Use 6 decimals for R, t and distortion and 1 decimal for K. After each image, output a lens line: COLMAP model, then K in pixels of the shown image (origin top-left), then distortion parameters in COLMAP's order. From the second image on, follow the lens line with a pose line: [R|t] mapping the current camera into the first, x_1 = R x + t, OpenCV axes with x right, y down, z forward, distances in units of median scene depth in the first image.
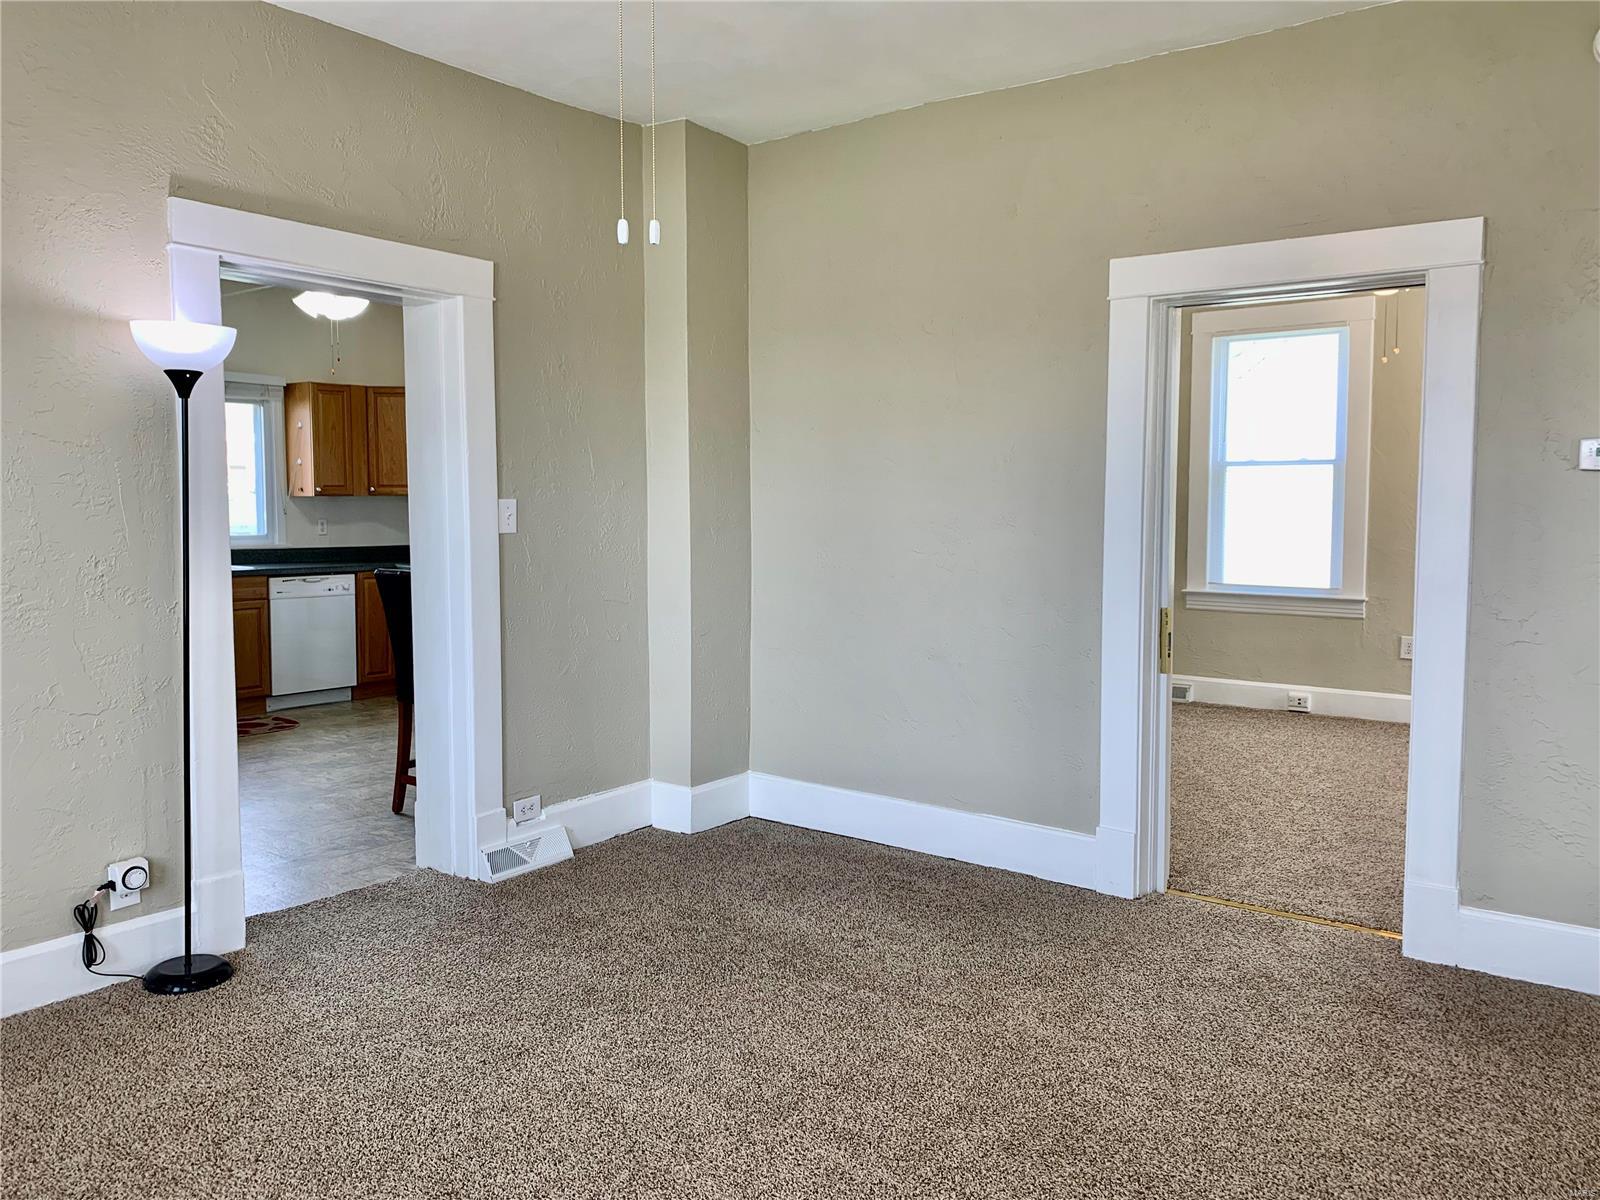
lens RADIAL K [[1236.6, 0, 807.9], [0, 1236.6, 584.5], [0, 0, 1]] dist [0.062679, -0.070159]
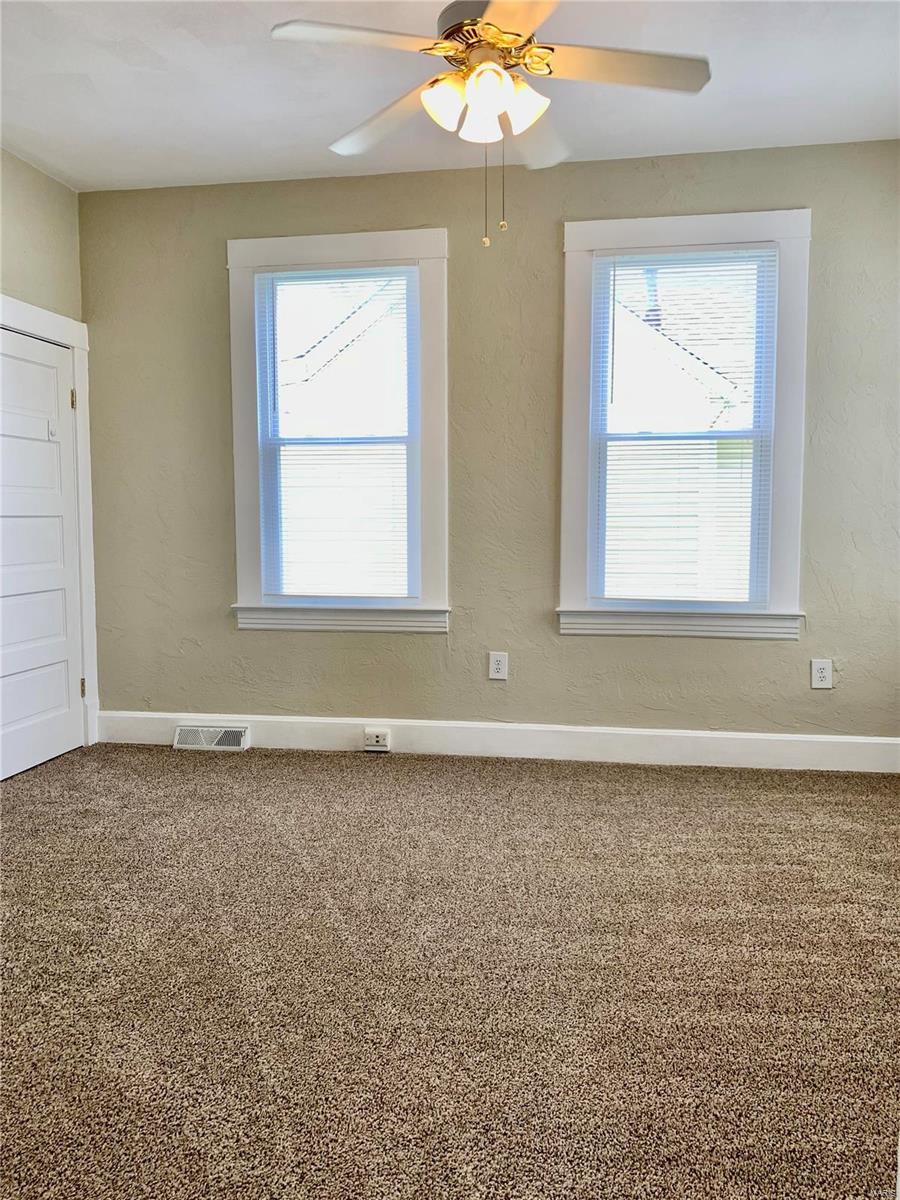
lens RADIAL K [[927.5, 0, 458.5], [0, 927.5, 587.9], [0, 0, 1]] dist [0.062679, -0.070159]
pose [[0.891932, -0.040824, 0.450324, 0.307519], [0.033270, 0.999142, 0.024682, -0.027878], [-0.450945, -0.007033, 0.892524, 0.777414]]
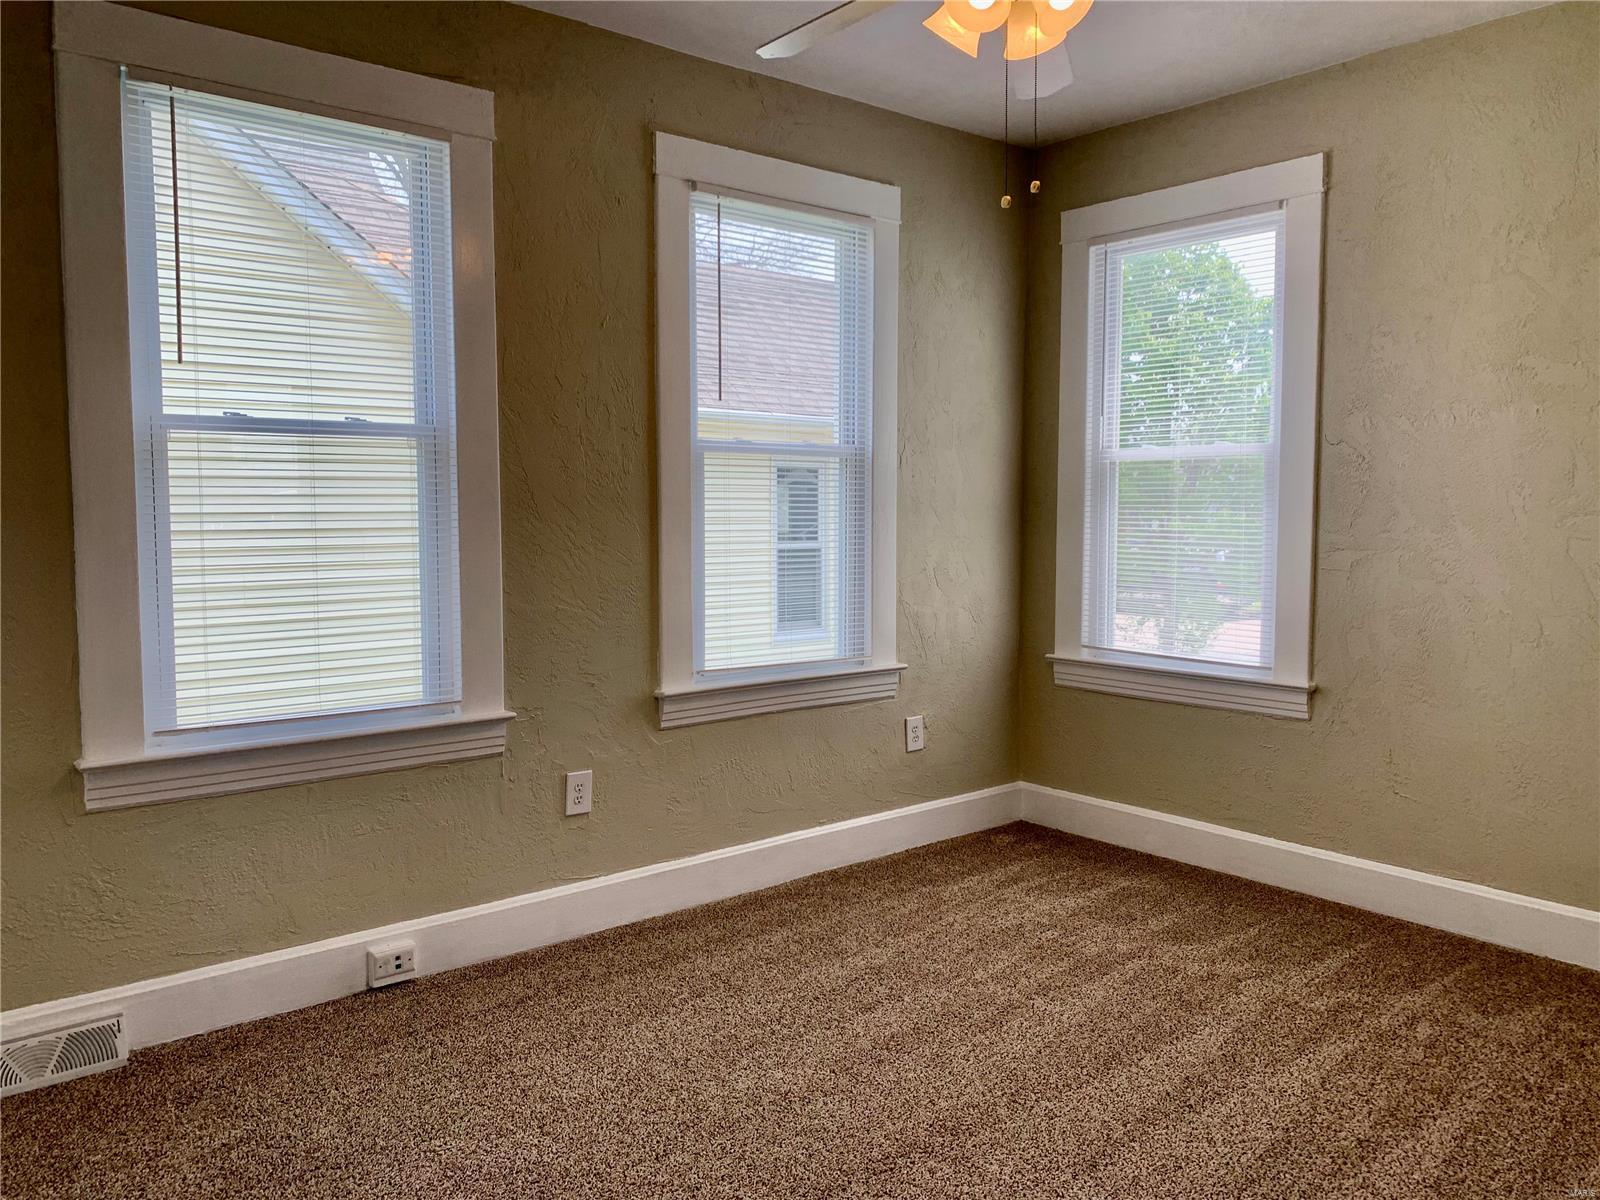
lens RADIAL K [[1236.6, 0, 849.7], [0, 1236.6, 574.4], [0, 0, 1]] dist [0.062679, -0.070159]
pose [[0.240124, -0.062571, 0.968723, 0.014731], [0.060029, 0.996968, 0.049516, -0.099941], [-0.968884, 0.046261, 0.243152, 1.258690]]
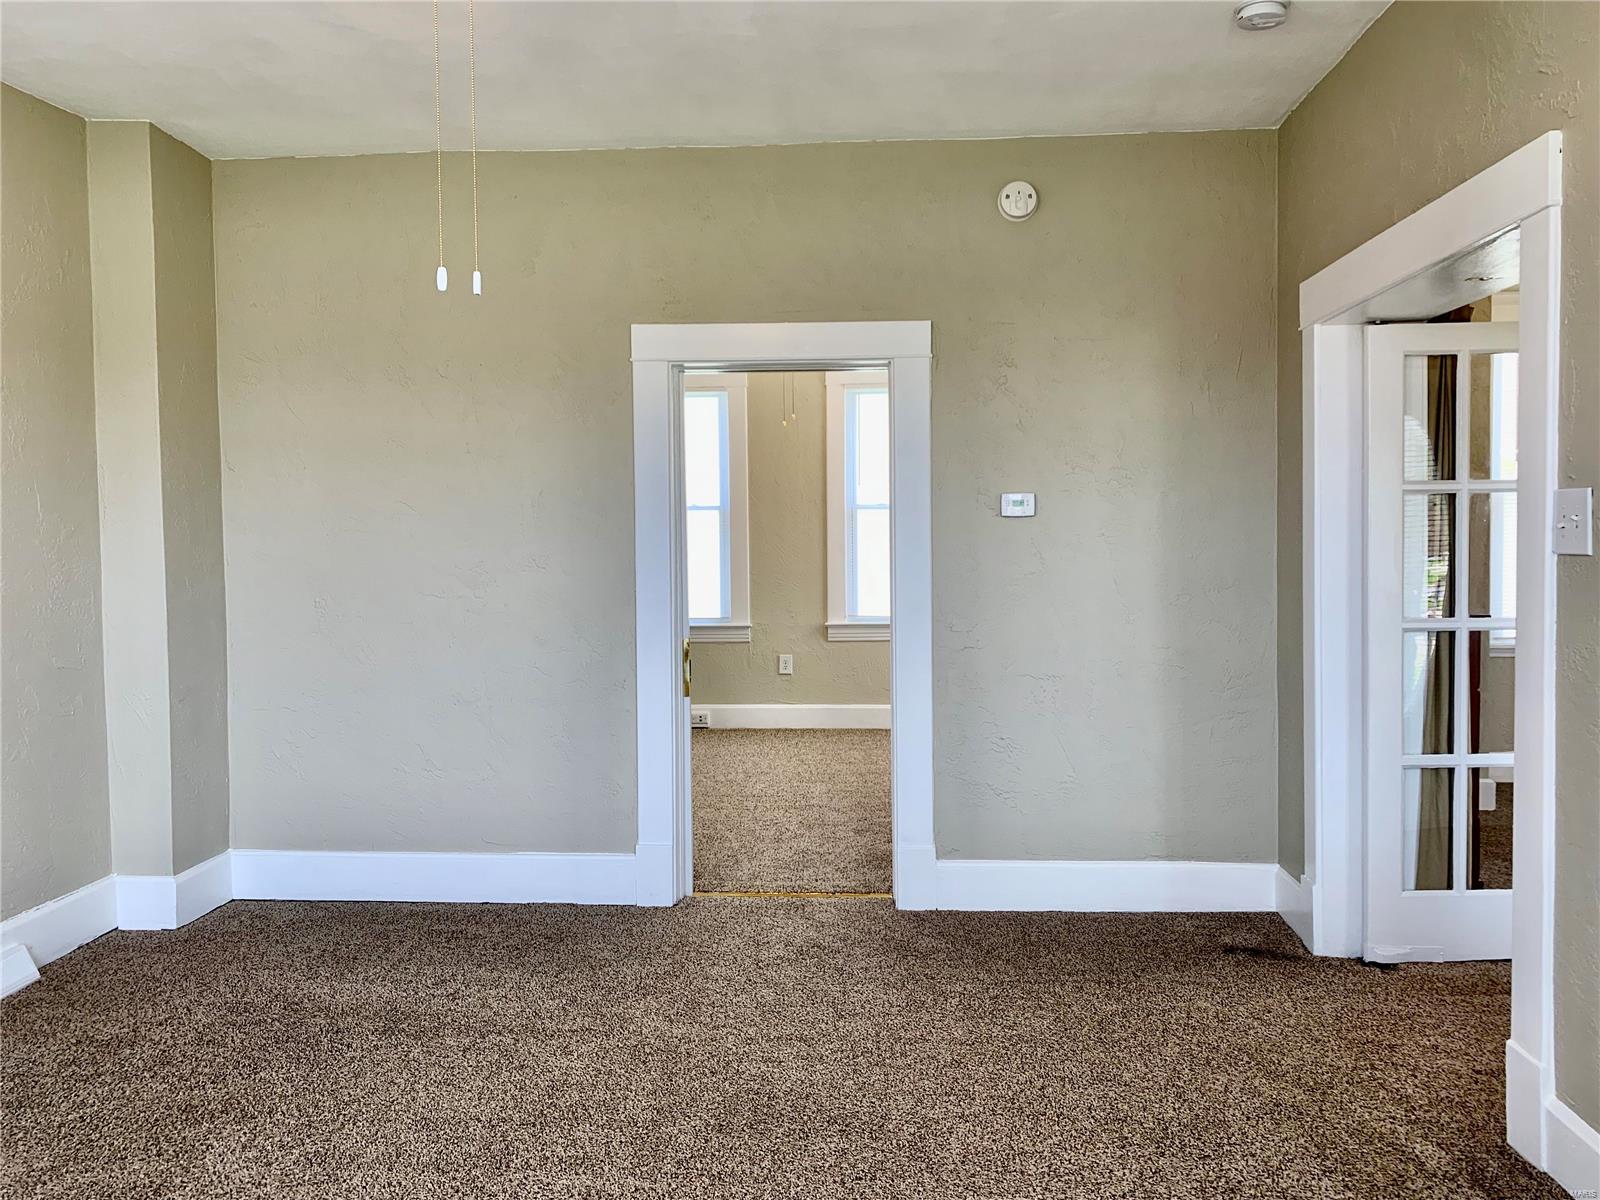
lens RADIAL K [[1236.6, 0, 804.6], [0, 1236.6, 585.2], [0, 0, 1]] dist [0.062679, -0.070159]
pose [[0.842712, -0.031733, 0.537429, -0.213760], [0.049711, 0.998583, -0.018987, -0.002454], [-0.536065, 0.042717, 0.843096, 0.006220]]
